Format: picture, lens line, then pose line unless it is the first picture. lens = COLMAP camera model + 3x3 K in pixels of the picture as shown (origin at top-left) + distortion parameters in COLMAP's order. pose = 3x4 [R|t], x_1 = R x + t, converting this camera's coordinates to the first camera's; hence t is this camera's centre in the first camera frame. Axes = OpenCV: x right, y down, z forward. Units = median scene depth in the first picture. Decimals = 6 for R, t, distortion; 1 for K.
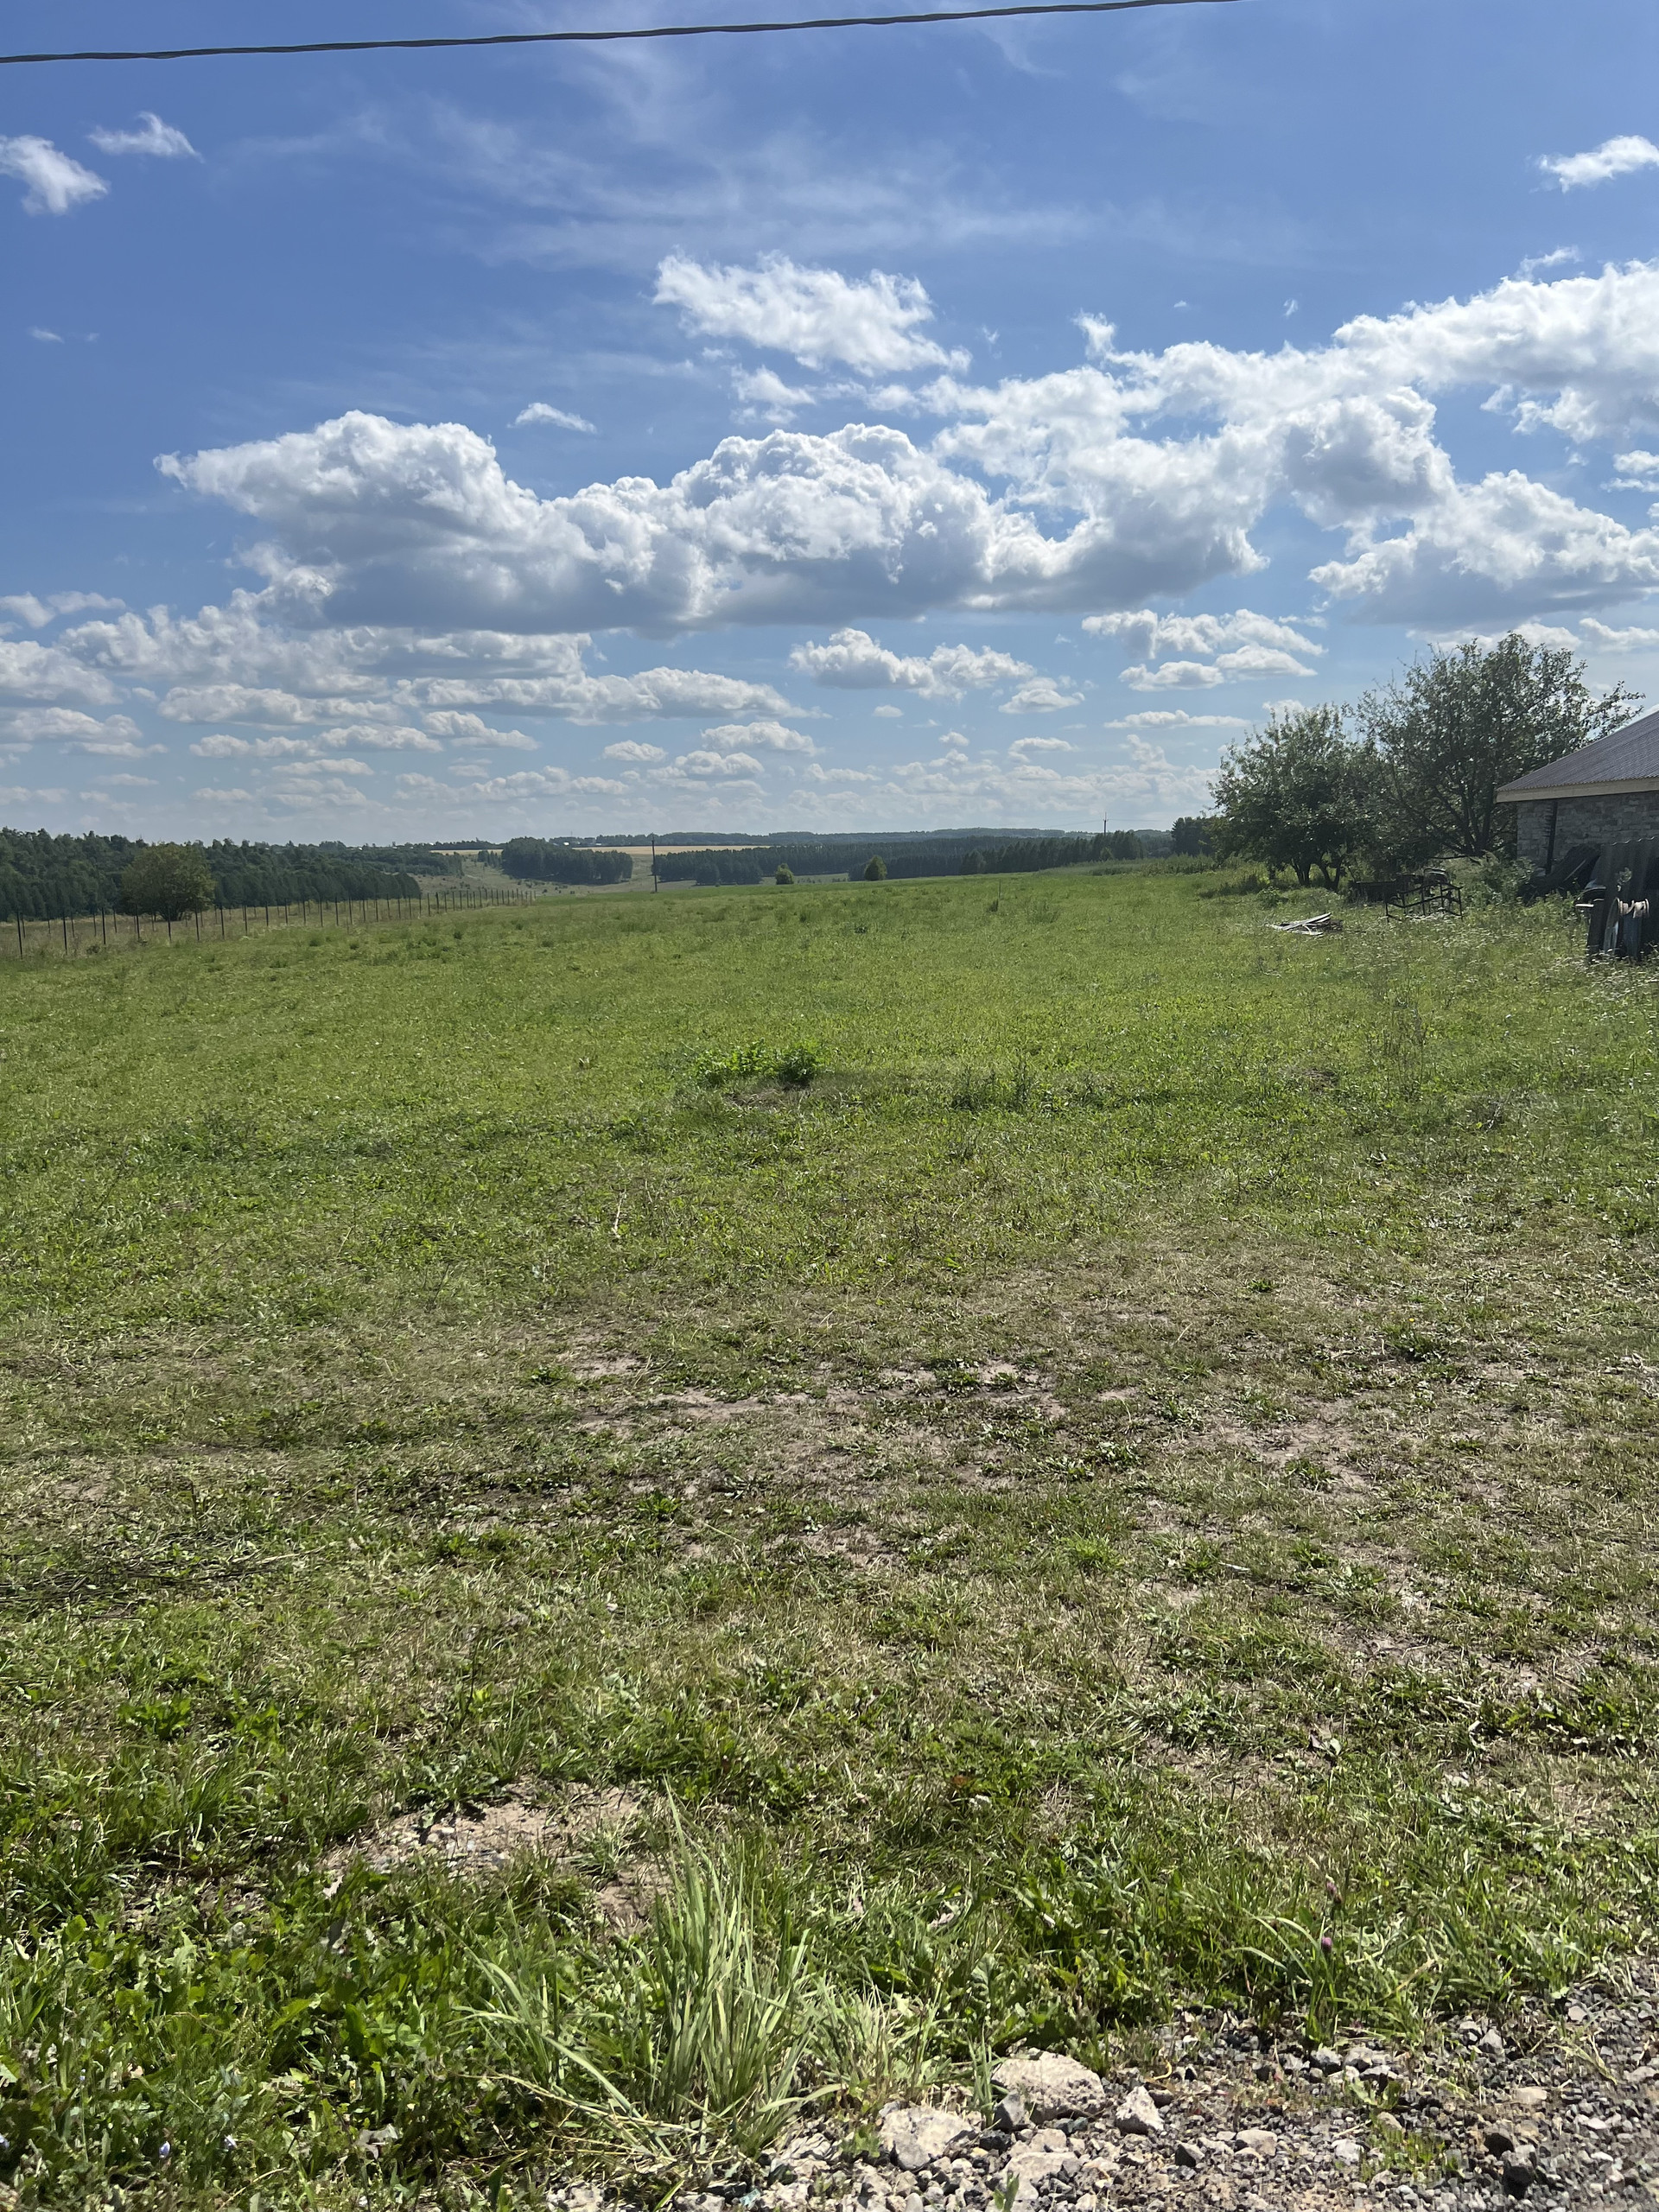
lens RADIAL K [[1644.3, 0, 821.8], [0, 1644.3, 1111.5], [0, 0, 1]] dist [0.035133, -0.031454]
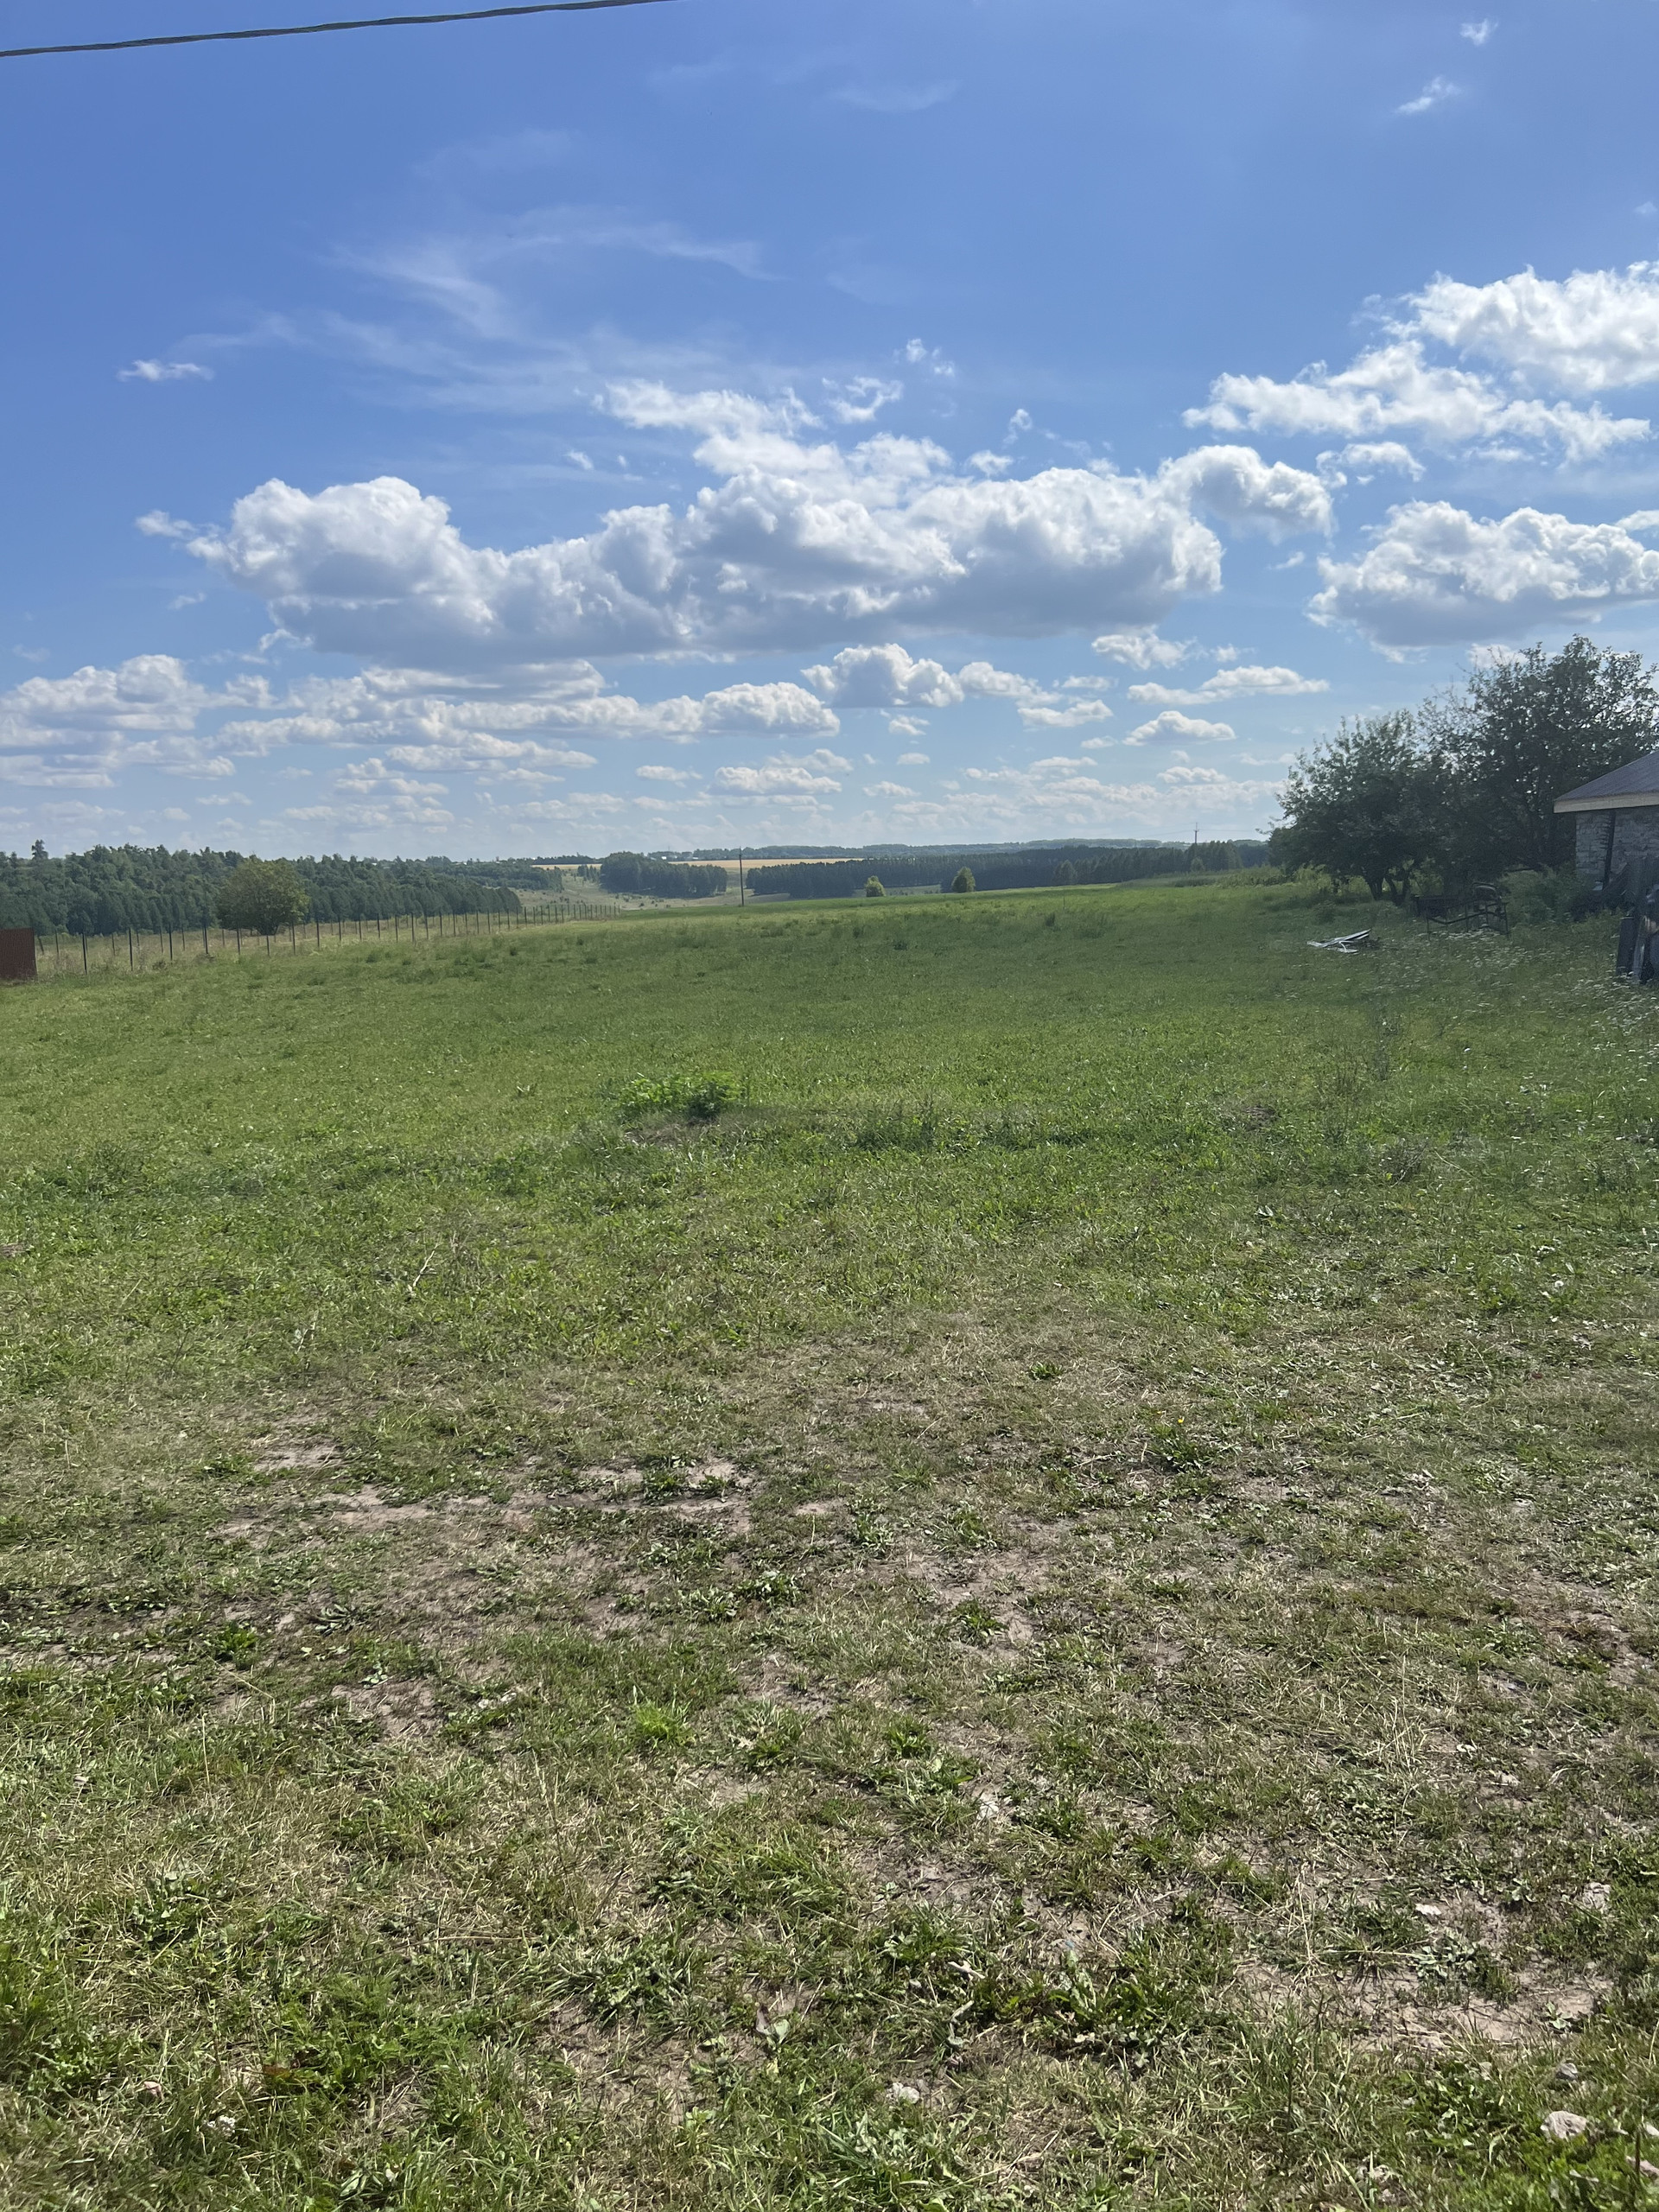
lens RADIAL K [[1644.3, 0, 819.1], [0, 1644.3, 1111.6], [0, 0, 1]] dist [0.035133, -0.031454]
pose [[0.998139, 0.005004, -0.060770, 0.221189], [-0.005448, 0.999960, -0.007139, -0.029924], [0.060731, 0.007457, 0.998126, 0.122429]]
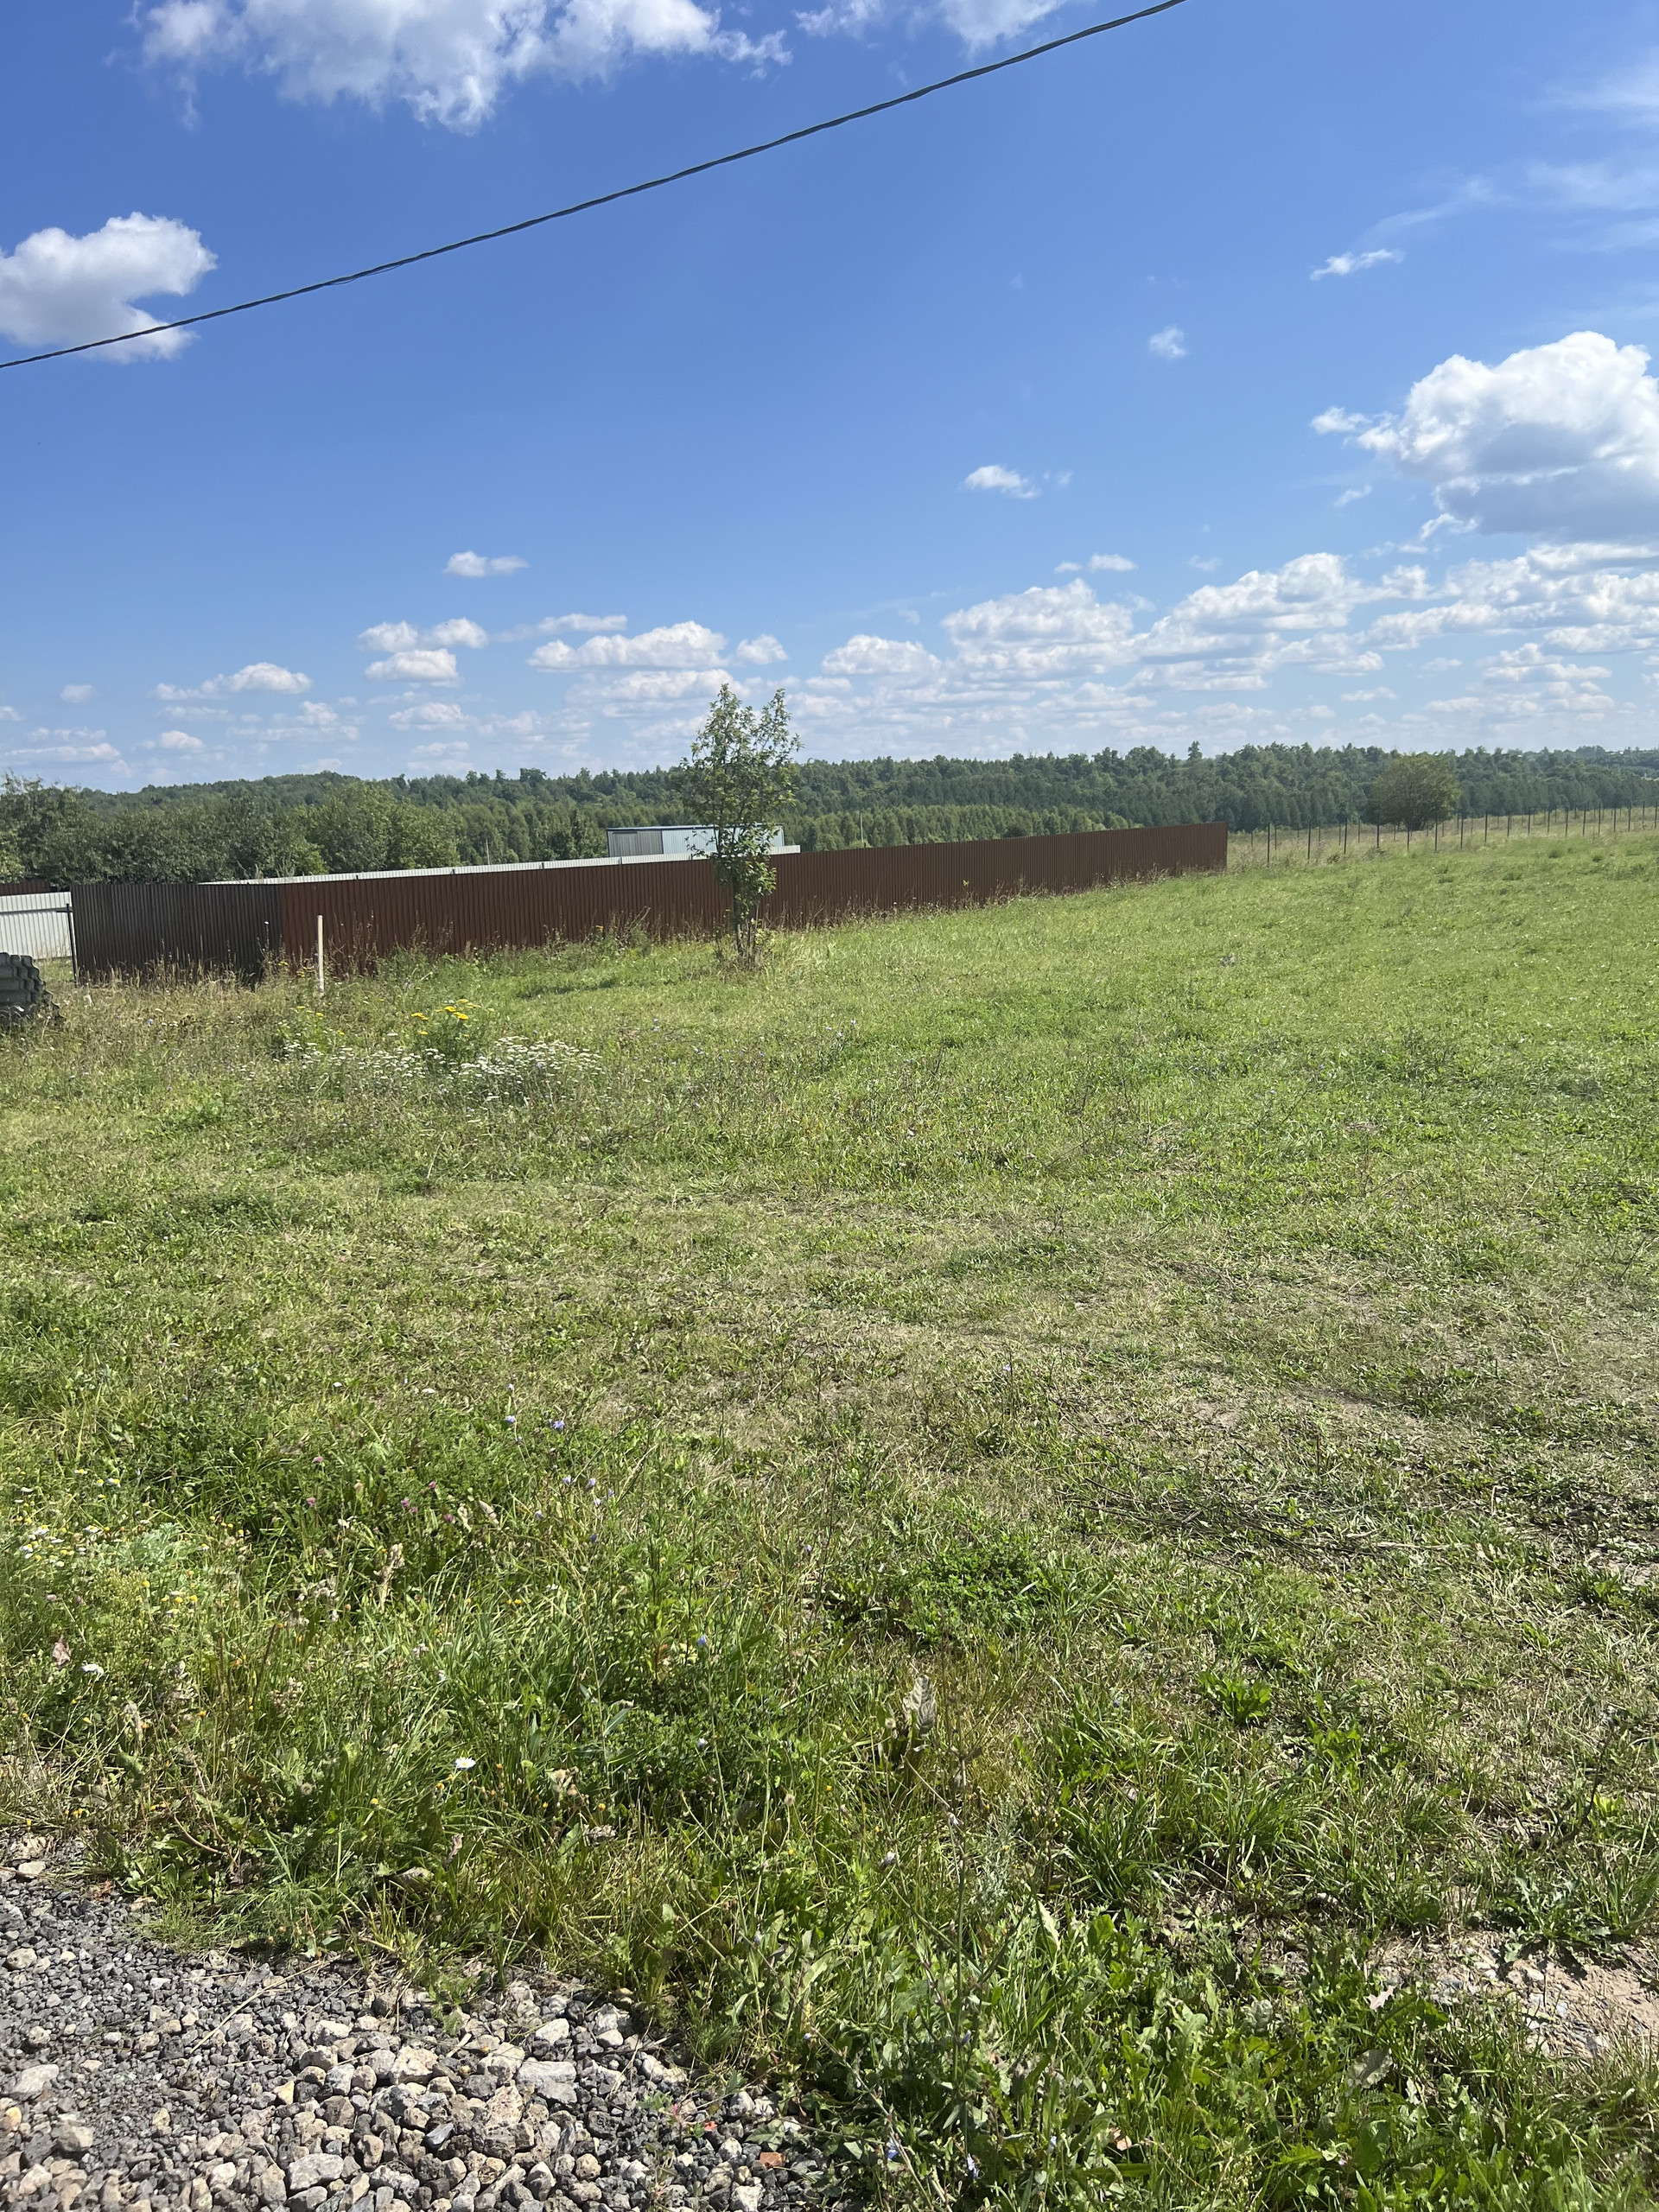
lens RADIAL K [[1644.3, 0, 876.3], [0, 1644.3, 1118.4], [0, 0, 1]] dist [0.035133, -0.031454]
pose [[0.775022, 0.113634, -0.621633, -0.011427], [-0.077741, 0.993372, 0.084664, -0.013121], [0.627134, -0.017290, 0.778720, 0.101763]]
